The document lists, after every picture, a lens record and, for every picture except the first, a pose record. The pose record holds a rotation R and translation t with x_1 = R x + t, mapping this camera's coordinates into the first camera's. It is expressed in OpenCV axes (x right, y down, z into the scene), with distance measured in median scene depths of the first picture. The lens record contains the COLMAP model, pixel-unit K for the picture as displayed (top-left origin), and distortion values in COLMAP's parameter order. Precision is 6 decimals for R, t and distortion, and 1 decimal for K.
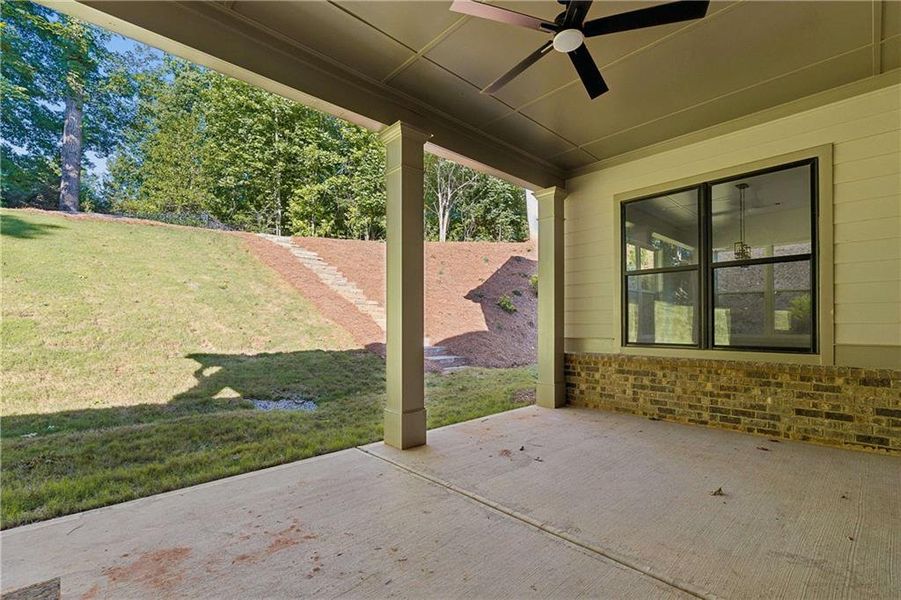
lens RADIAL K [[398.6, 0, 445.7], [0, 398.6, 322.9], [0, 0, 1]] dist [0.000827, 0.000051]
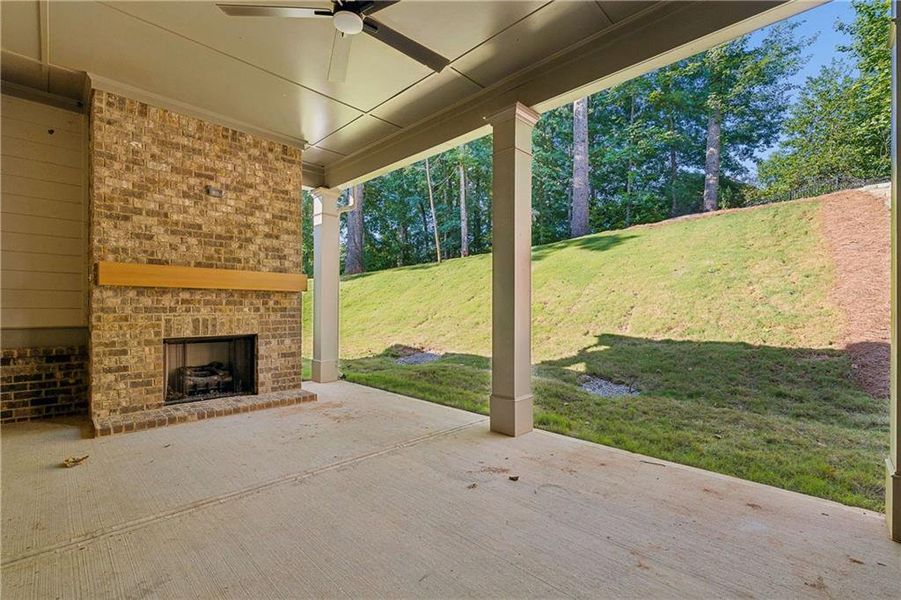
lens RADIAL K [[398.6, 0, 451.4], [0, 398.6, 308.5], [0, 0, 1]] dist [0.000827, 0.000051]
pose [[0.051394, 0.001175, -0.998678, 0.712657], [-0.000808, 0.999999, 0.001135, 0.001086], [0.998678, 0.000749, 0.051395, 0.656057]]
